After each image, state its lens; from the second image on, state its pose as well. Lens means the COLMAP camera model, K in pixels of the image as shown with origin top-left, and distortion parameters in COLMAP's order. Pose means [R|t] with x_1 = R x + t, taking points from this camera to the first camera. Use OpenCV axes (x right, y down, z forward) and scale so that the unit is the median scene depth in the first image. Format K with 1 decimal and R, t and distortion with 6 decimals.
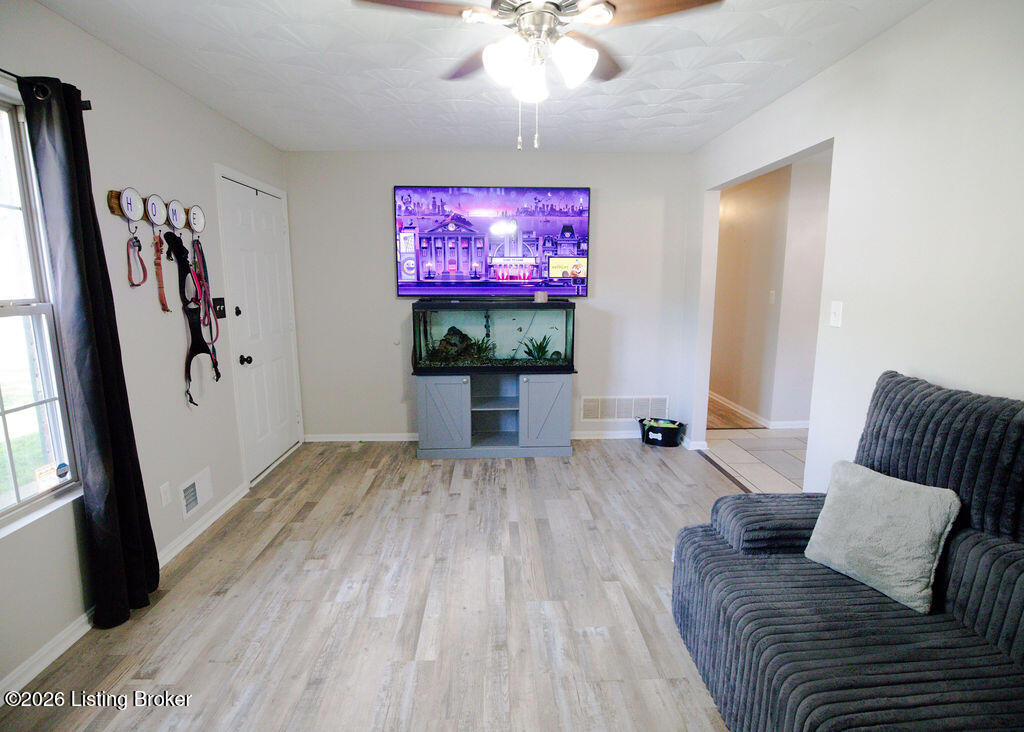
lens RADIAL K [[511.6, 0, 506.6], [0, 511.6, 361.6], [0, 0, 1]] dist [-0.035827, 0.006203]
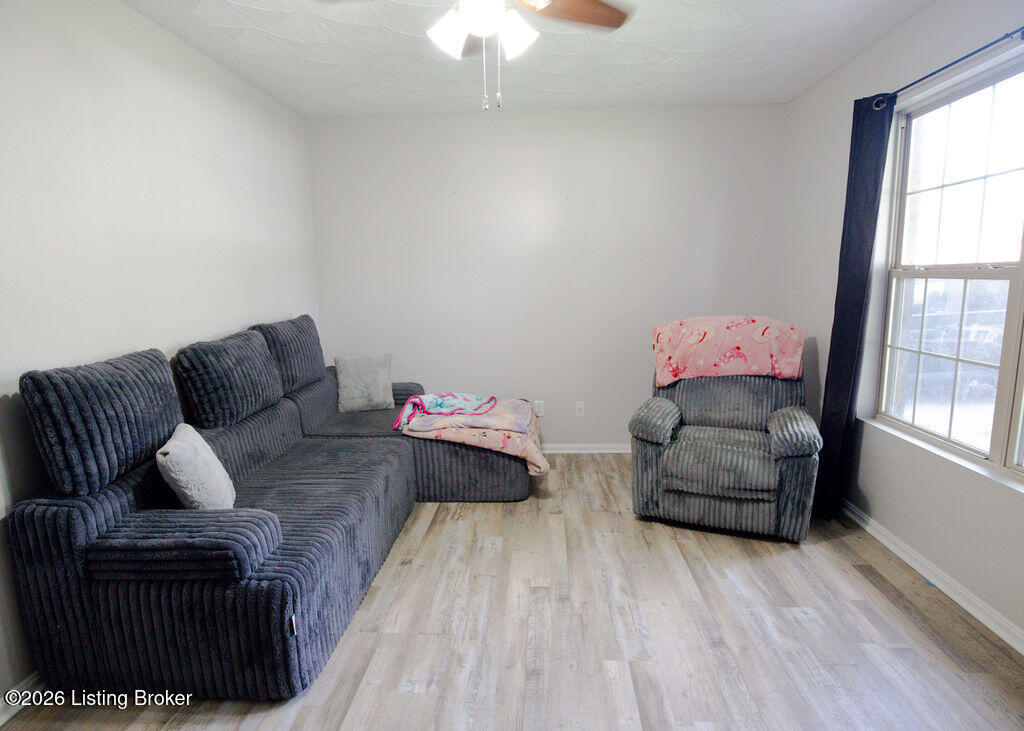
lens RADIAL K [[532.0, 0, 518.9], [0, 532.0, 362.5], [0, 0, 1]] dist [-0.028921, -0.001139]
pose [[-0.997056, 0.006630, 0.076384, -0.036412], [0.030388, 0.948834, 0.314309, -0.135250], [-0.070392, 0.315705, -0.946243, 1.030196]]
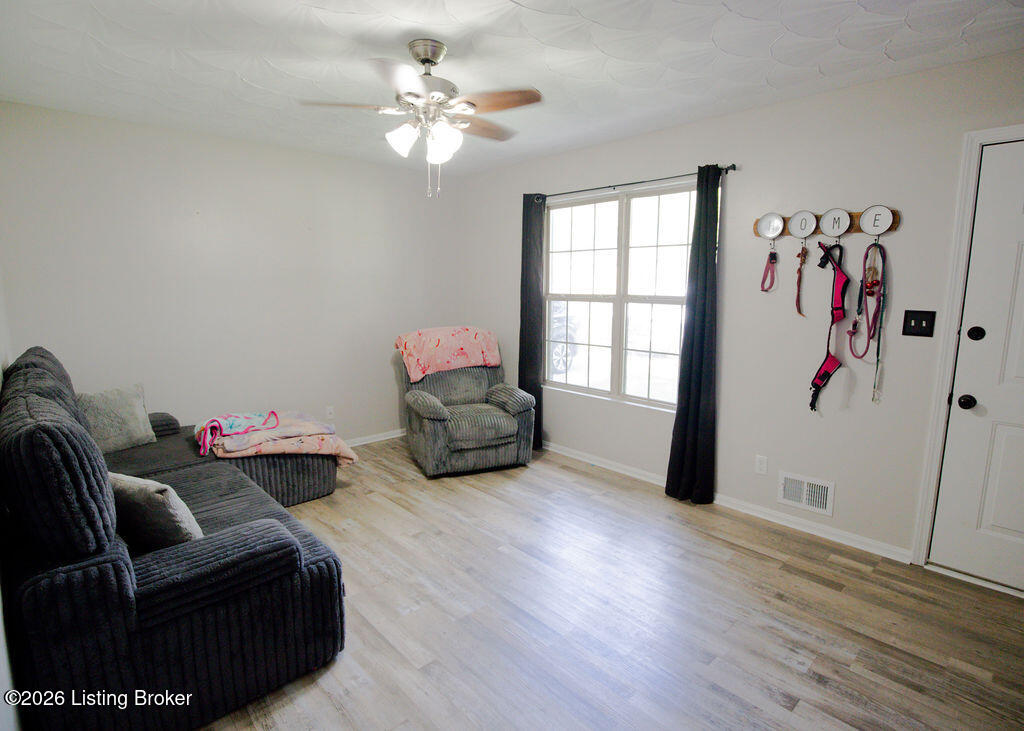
lens RADIAL K [[511.6, 0, 513.6], [0, 511.6, 369.2], [0, 0, 1]] dist [-0.035827, 0.006203]
pose [[-0.749646, 0.108423, -0.652898, 0.426110], [-0.106671, 0.953799, 0.280871, -0.186015], [0.653186, 0.280199, -0.703446, 1.129934]]
